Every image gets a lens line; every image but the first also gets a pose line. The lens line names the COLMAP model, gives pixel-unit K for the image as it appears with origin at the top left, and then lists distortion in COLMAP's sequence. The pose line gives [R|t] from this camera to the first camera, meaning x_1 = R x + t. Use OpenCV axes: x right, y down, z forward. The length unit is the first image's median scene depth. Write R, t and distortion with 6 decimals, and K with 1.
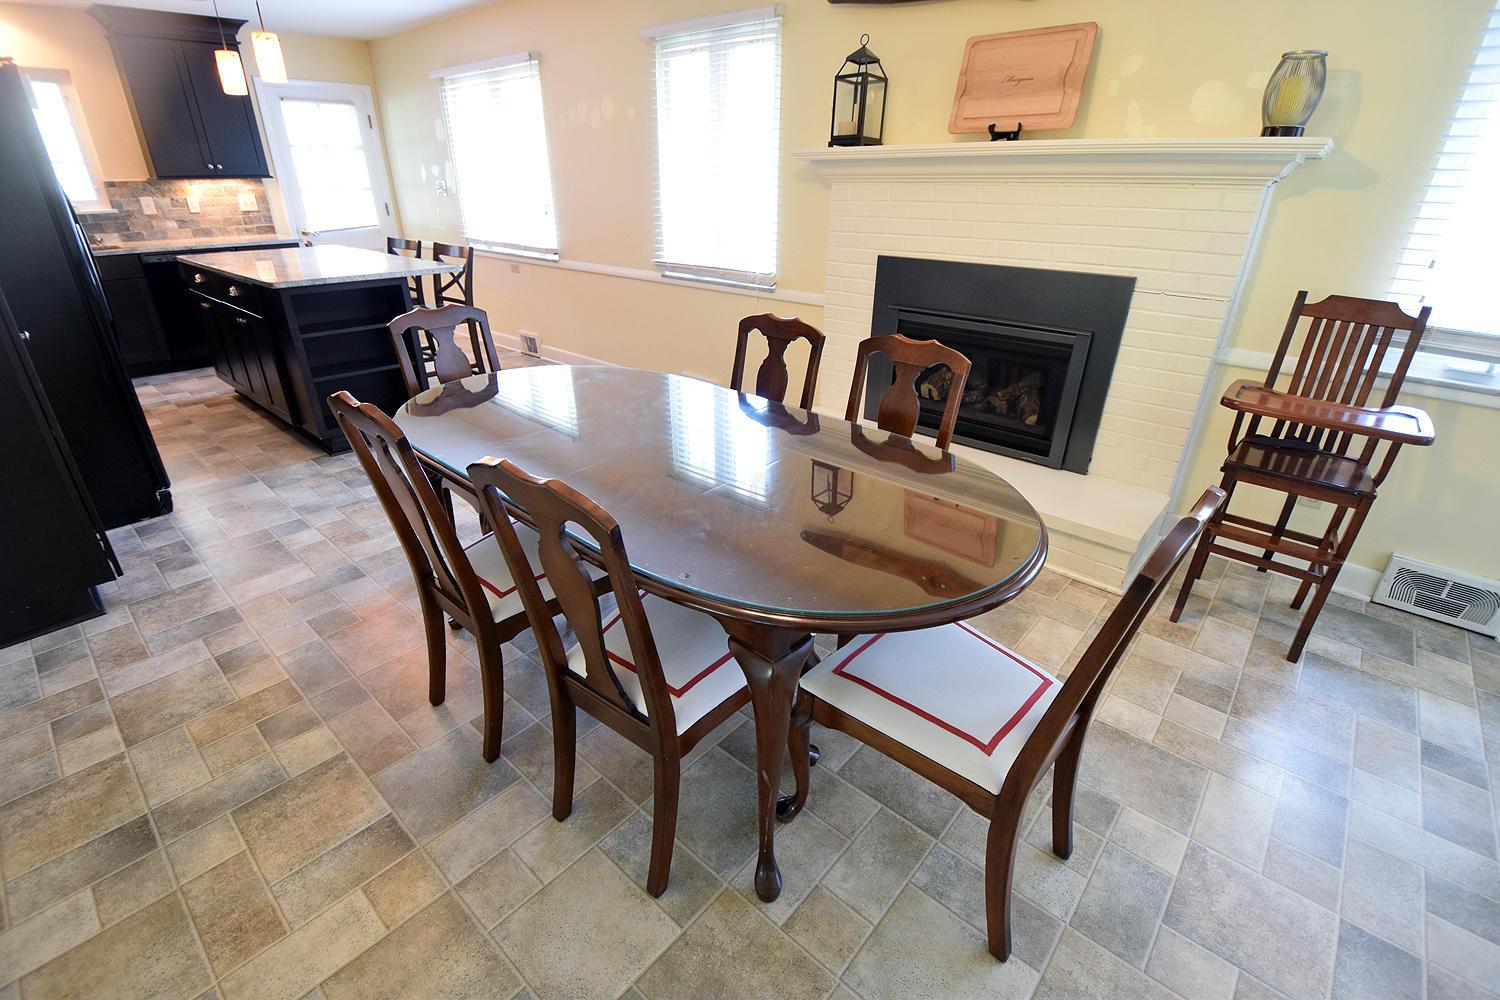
lens RADIAL K [[661.0, 0, 743.3], [0, 661.0, 500.6], [0, 0, 1]] dist [-0.000715, -0.012257]
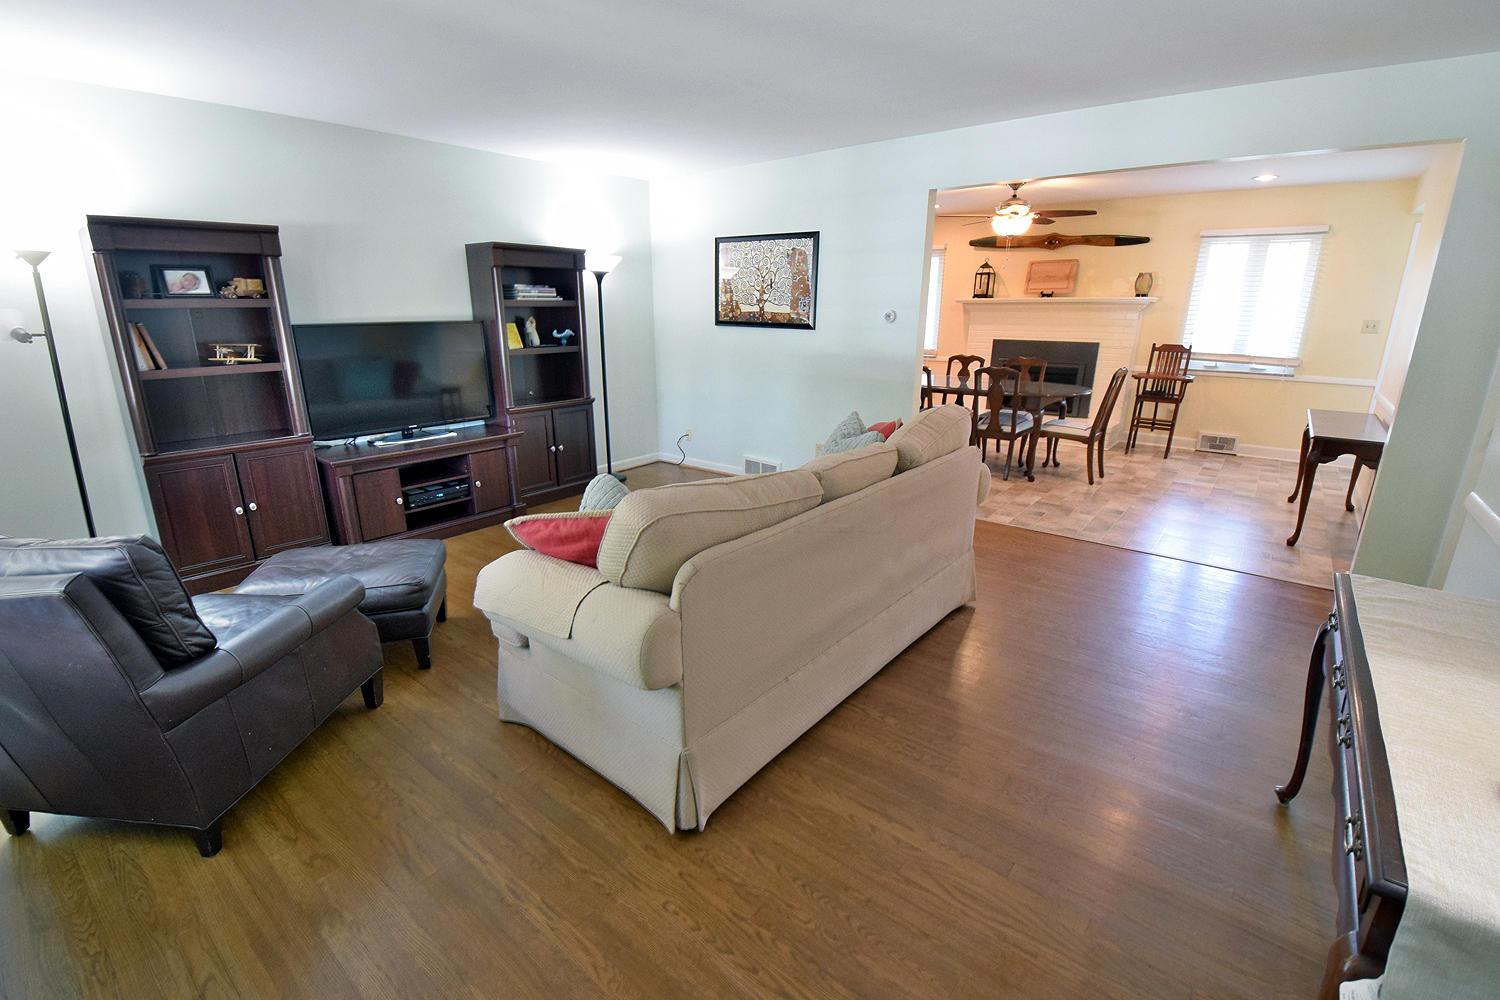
lens RADIAL K [[661.0, 0, 737.9], [0, 661.0, 505.8], [0, 0, 1]] dist [-0.000715, -0.012257]
pose [[0.998986, -0.020666, 0.040005, -1.024830], [0.026829, 0.986715, -0.160232, 0.724219], [-0.036162, 0.161143, 0.986268, -1.537617]]
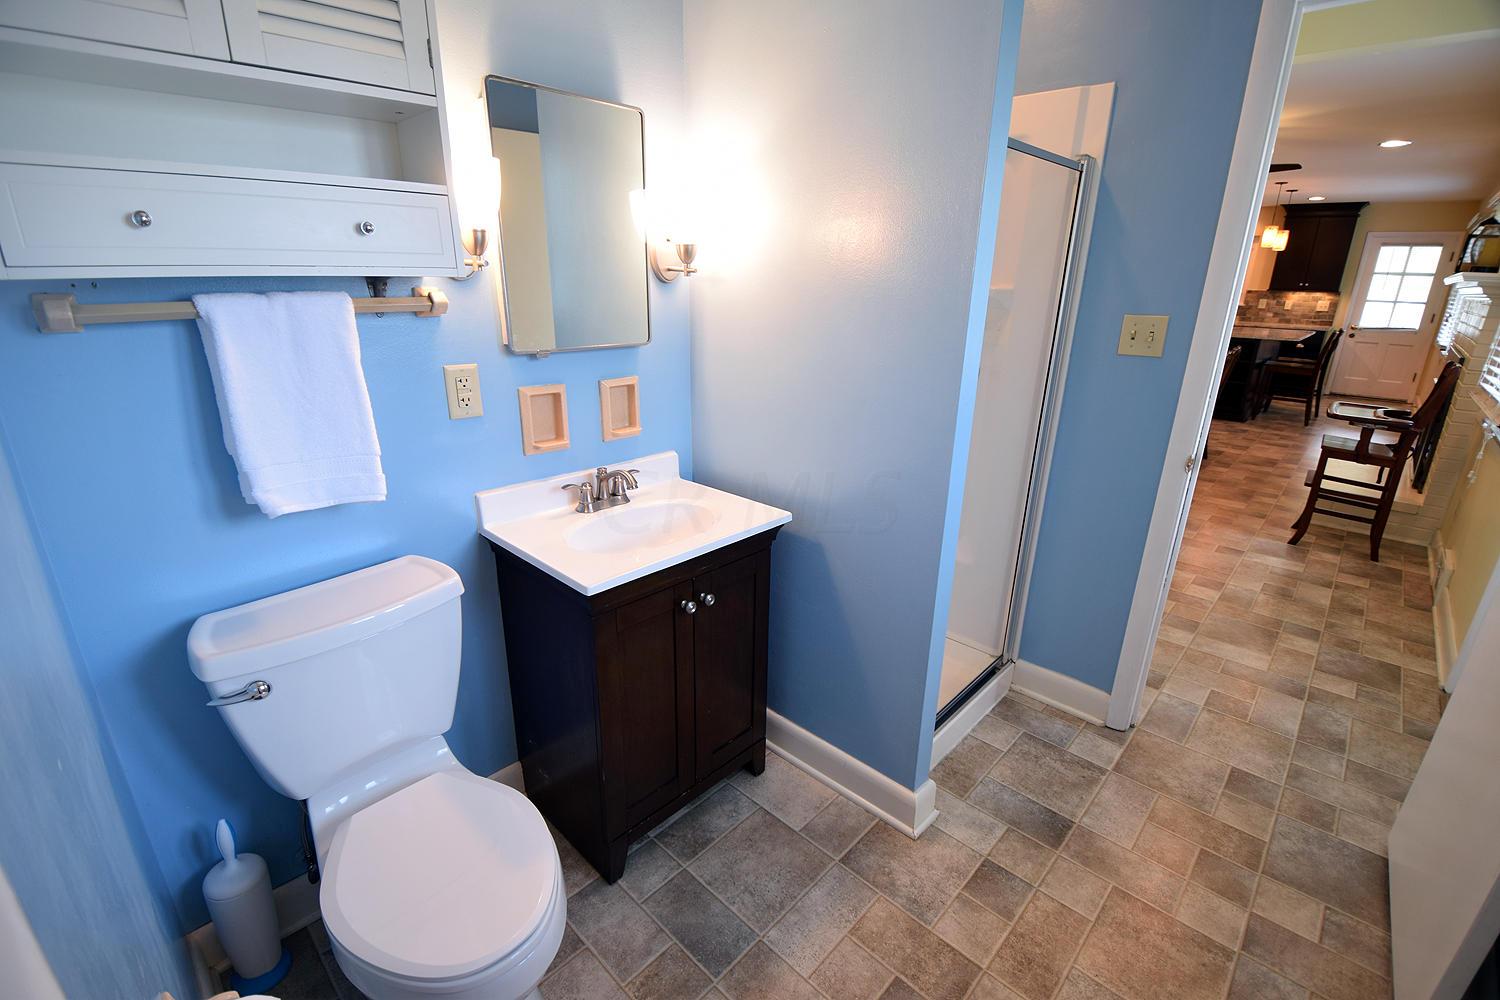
lens RADIAL K [[661.0, 0, 746.6], [0, 661.0, 499.3], [0, 0, 1]] dist [-0.000715, -0.012257]
pose [[-0.044257, 0.306591, -0.950812, 2.057060], [-0.454081, 0.841577, 0.292503, 0.235451], [0.889860, 0.444691, 0.101972, -0.422294]]
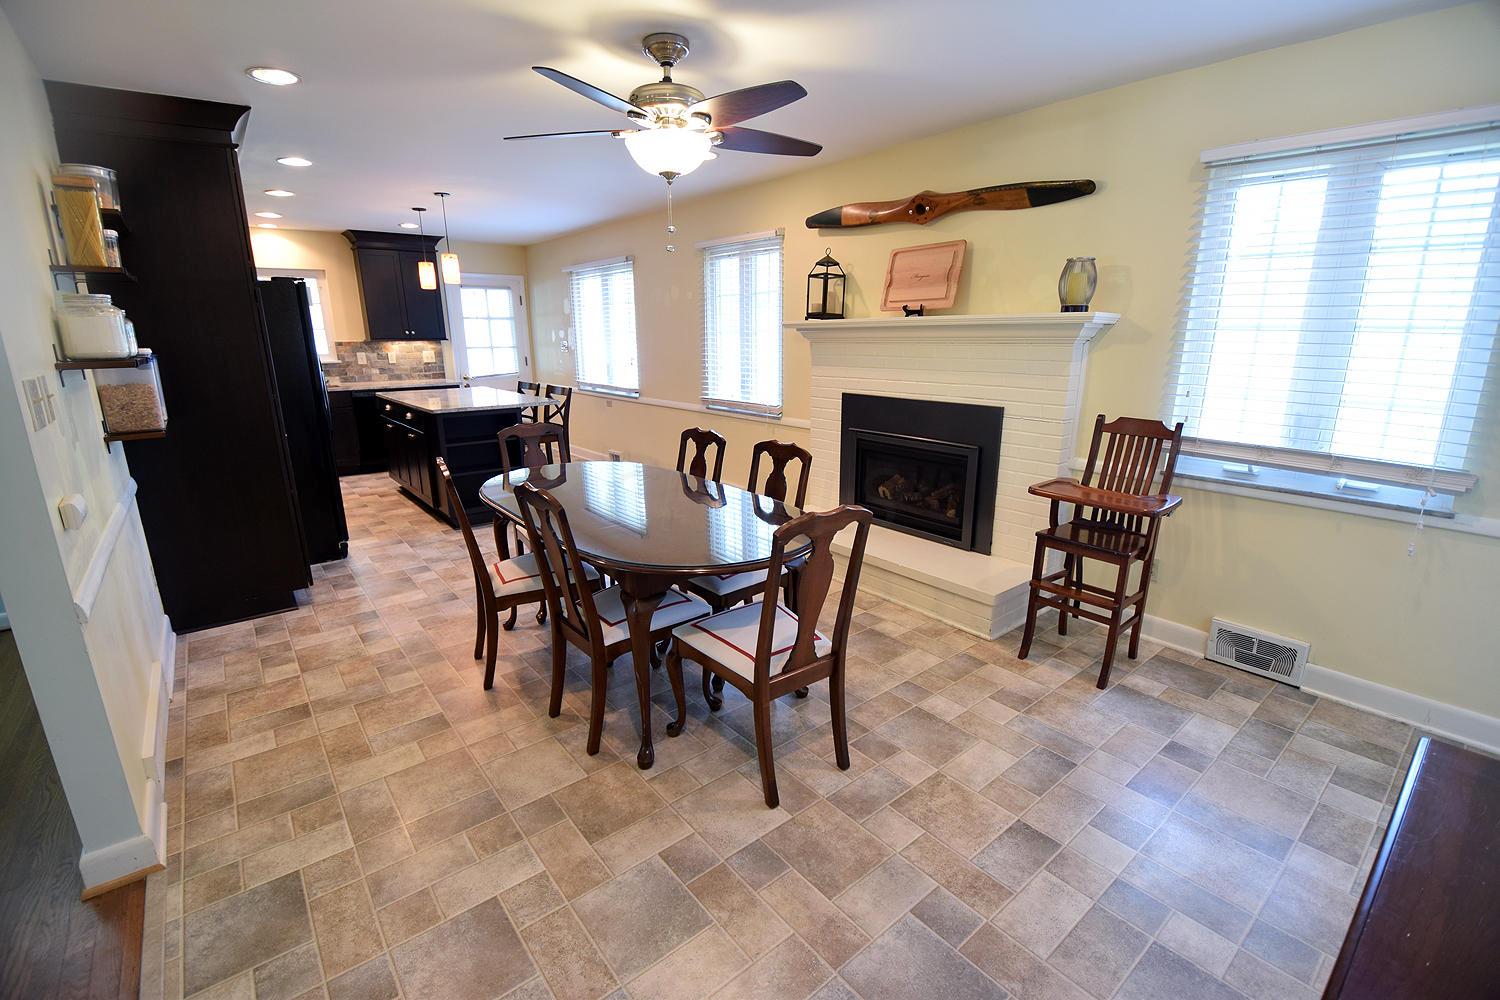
lens RADIAL K [[661.0, 0, 752.5], [0, 661.0, 501.6], [0, 0, 1]] dist [-0.000715, -0.012257]
pose [[0.986517, 0.027123, -0.161394, 0.290734], [-0.058564, 0.979373, -0.193387, 0.141945], [0.152820, 0.200231, 0.967757, -0.350190]]
